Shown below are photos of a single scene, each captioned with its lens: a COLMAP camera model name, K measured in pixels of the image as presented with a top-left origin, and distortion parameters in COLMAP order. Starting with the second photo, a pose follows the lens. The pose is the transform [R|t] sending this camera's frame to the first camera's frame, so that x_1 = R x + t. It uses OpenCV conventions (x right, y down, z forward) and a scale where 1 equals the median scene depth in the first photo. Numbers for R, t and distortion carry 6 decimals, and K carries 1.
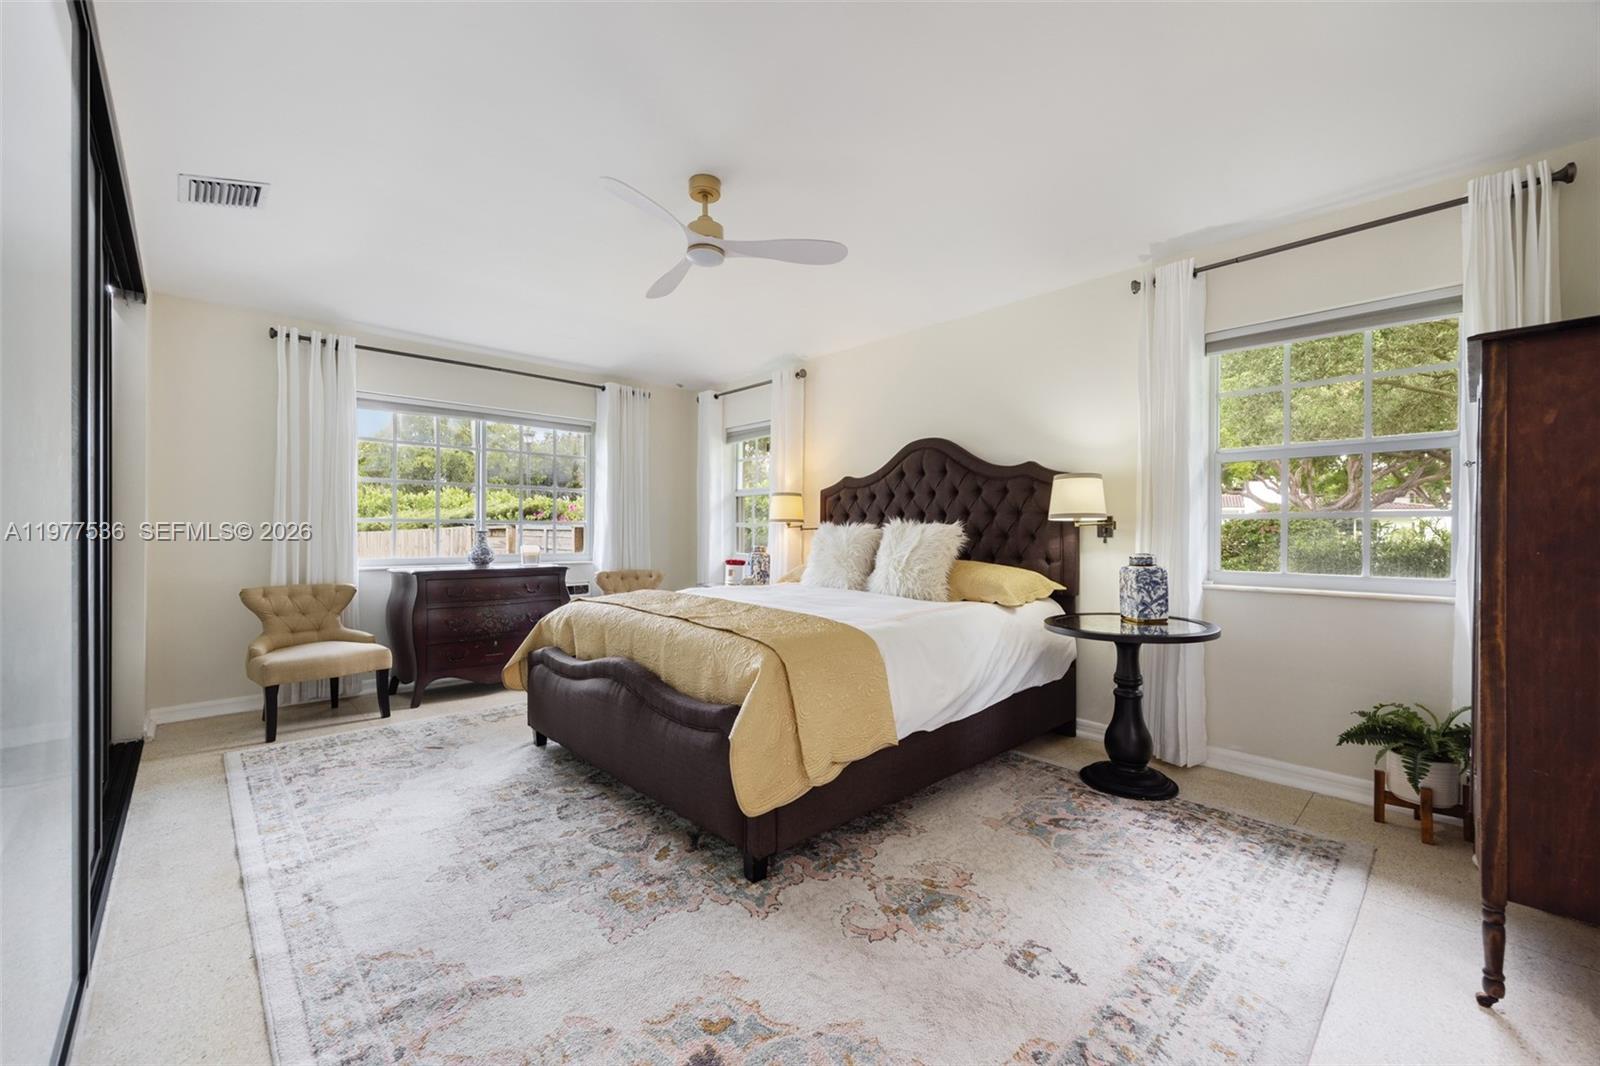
lens RADIAL K [[635.5, 0, 800.4], [0, 635.5, 535.4], [0, 0, 1]] dist [0.000807, 0.000009]
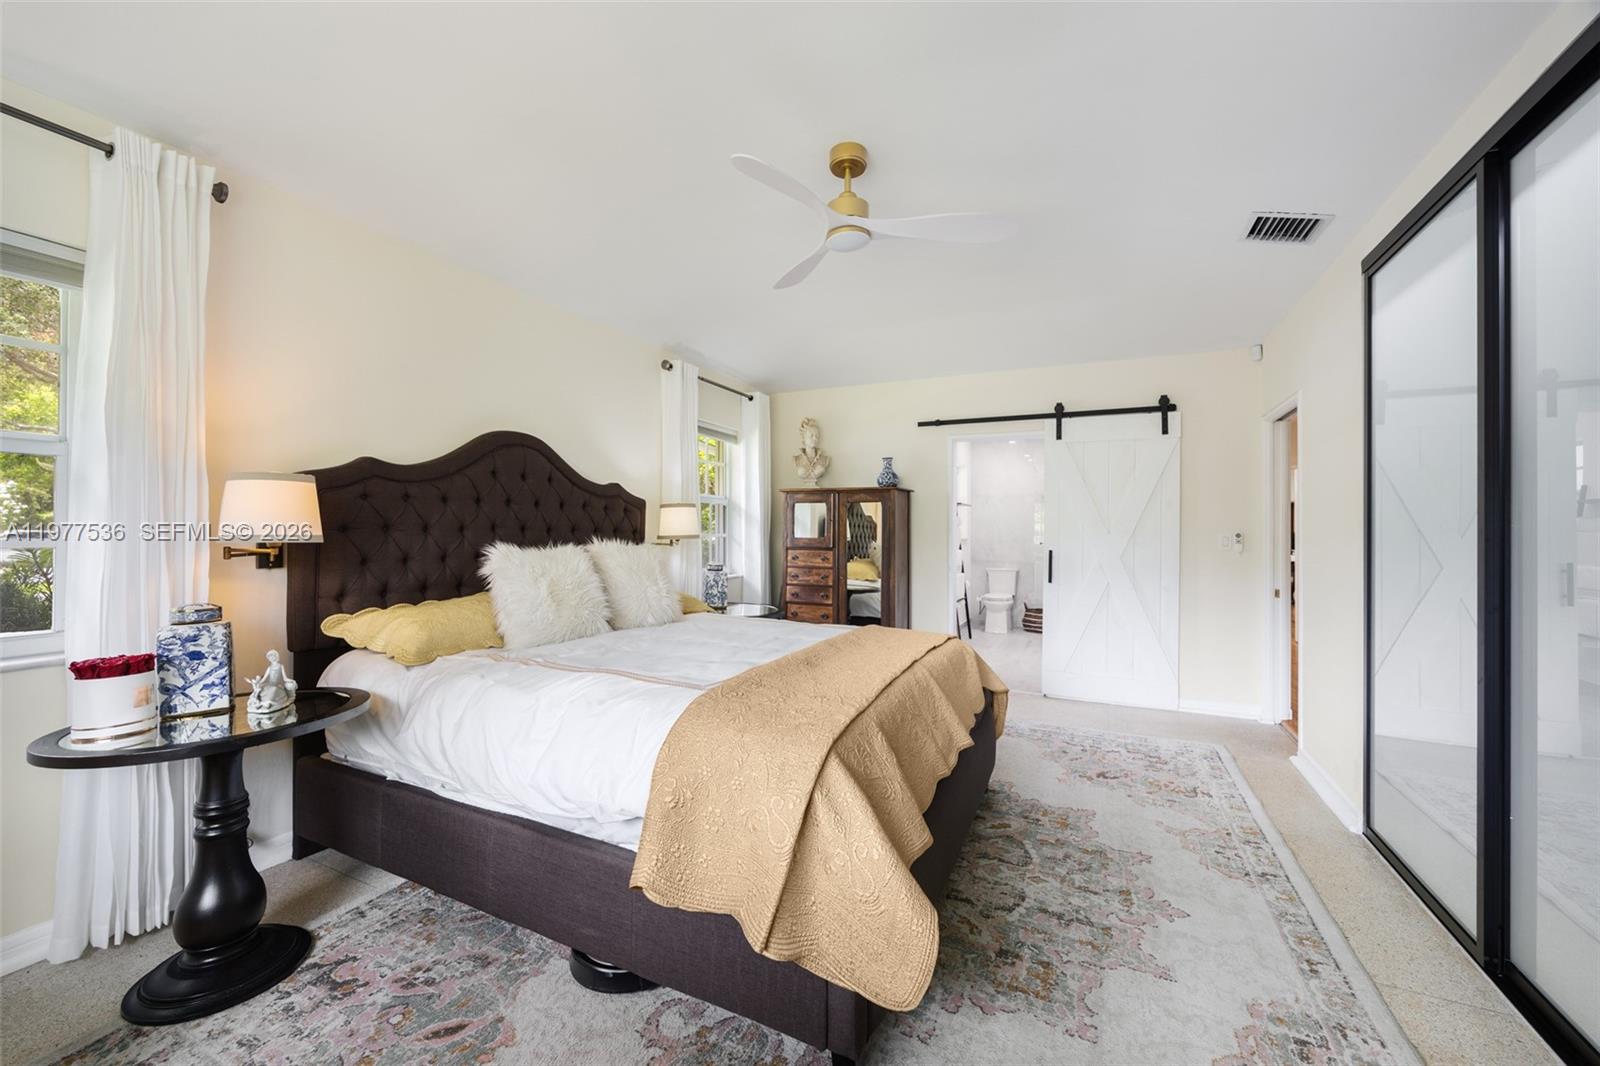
lens RADIAL K [[635.5, 0, 797.7], [0, 635.5, 529.8], [0, 0, 1]] dist [0.000807, 0.000009]
pose [[-0.361197, 0.002343, 0.932486, -1.086721], [-0.003870, 0.999984, -0.004011, -0.053059], [-0.932481, -0.005057, -0.361183, 1.619874]]
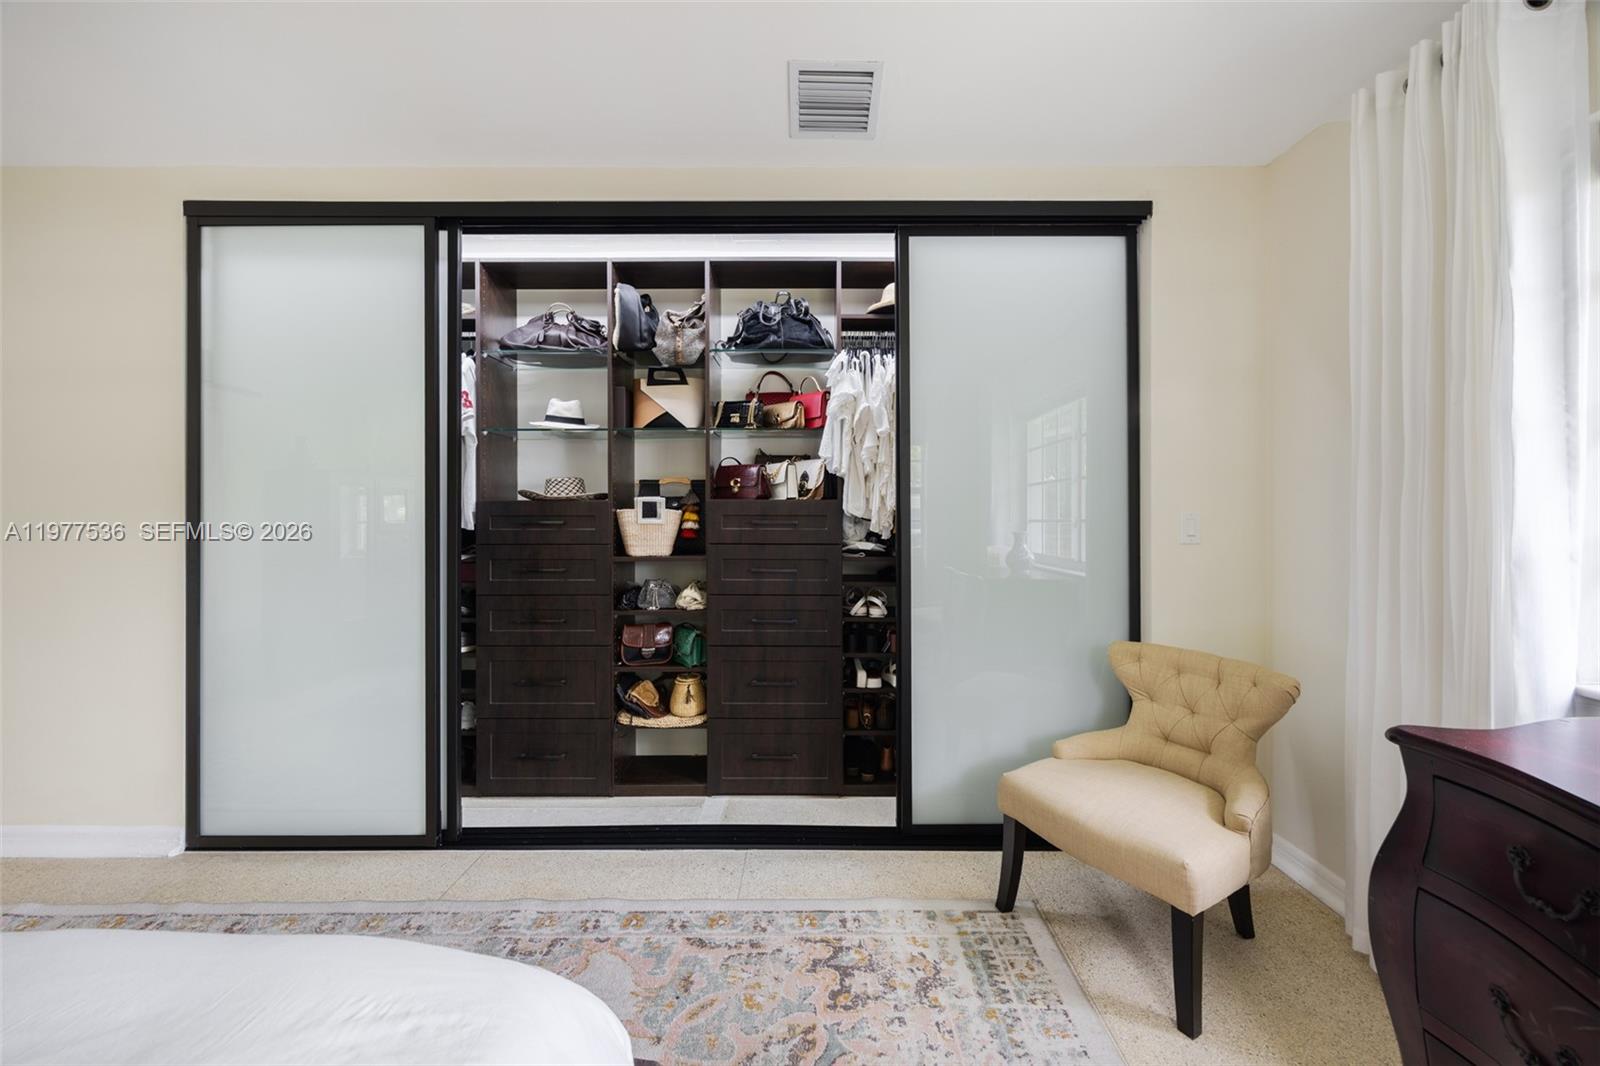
lens RADIAL K [[635.5, 0, 796.8], [0, 635.5, 523.3], [0, 0, 1]] dist [0.000807, 0.000009]
pose [[-0.703293, 0.016993, -0.710697, -0.400385], [0.005076, 0.999809, 0.018883, -0.050619], [0.710882, 0.009673, -0.703244, 1.657914]]
